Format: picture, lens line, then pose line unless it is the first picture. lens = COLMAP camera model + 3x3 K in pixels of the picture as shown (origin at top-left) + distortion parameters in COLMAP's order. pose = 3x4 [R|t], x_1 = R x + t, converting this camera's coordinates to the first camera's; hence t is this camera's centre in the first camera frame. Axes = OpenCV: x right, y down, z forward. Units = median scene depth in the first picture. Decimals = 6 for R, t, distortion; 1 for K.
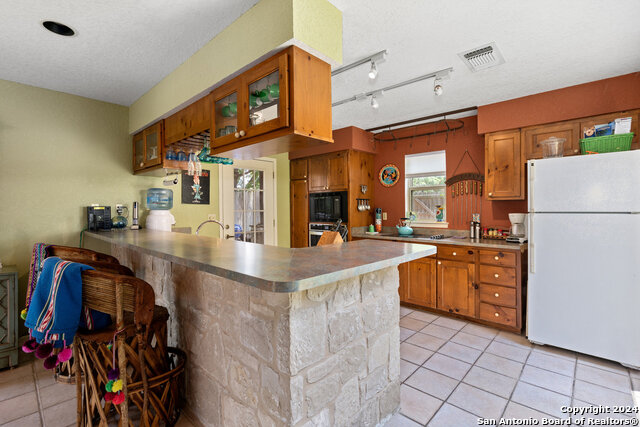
lens RADIAL K [[291.4, 0, 321.3], [0, 291.4, 212.6], [0, 0, 1]] dist [-0.000689, 0.001076]
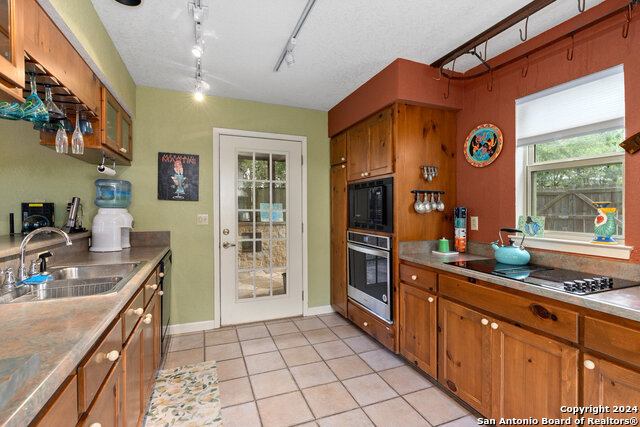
lens RADIAL K [[291.4, 0, 321.8], [0, 291.4, 209.1], [0, 0, 1]] dist [-0.000689, 0.001076]
pose [[0.905065, 0.009385, -0.425171, 0.198842], [-0.013374, 0.999890, -0.006397, -0.006567], [0.425064, 0.011476, 0.905091, 0.413813]]
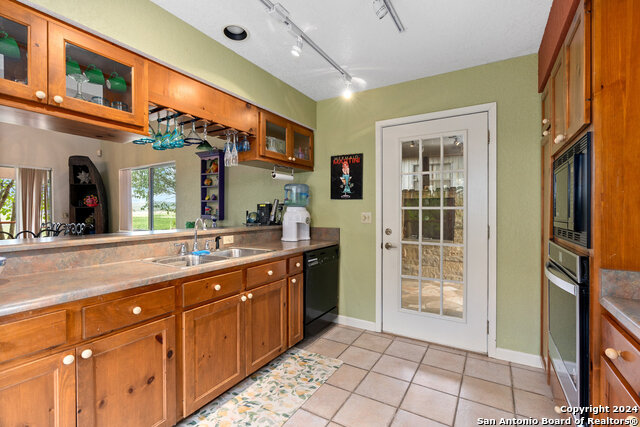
lens RADIAL K [[291.4, 0, 320.6], [0, 291.4, 214.5], [0, 0, 1]] dist [-0.000689, 0.001076]
pose [[0.219880, 0.017329, -0.975373, 0.290478], [-0.011155, 0.999822, 0.015249, 0.000532], [0.975463, 0.007527, 0.220034, 0.660789]]
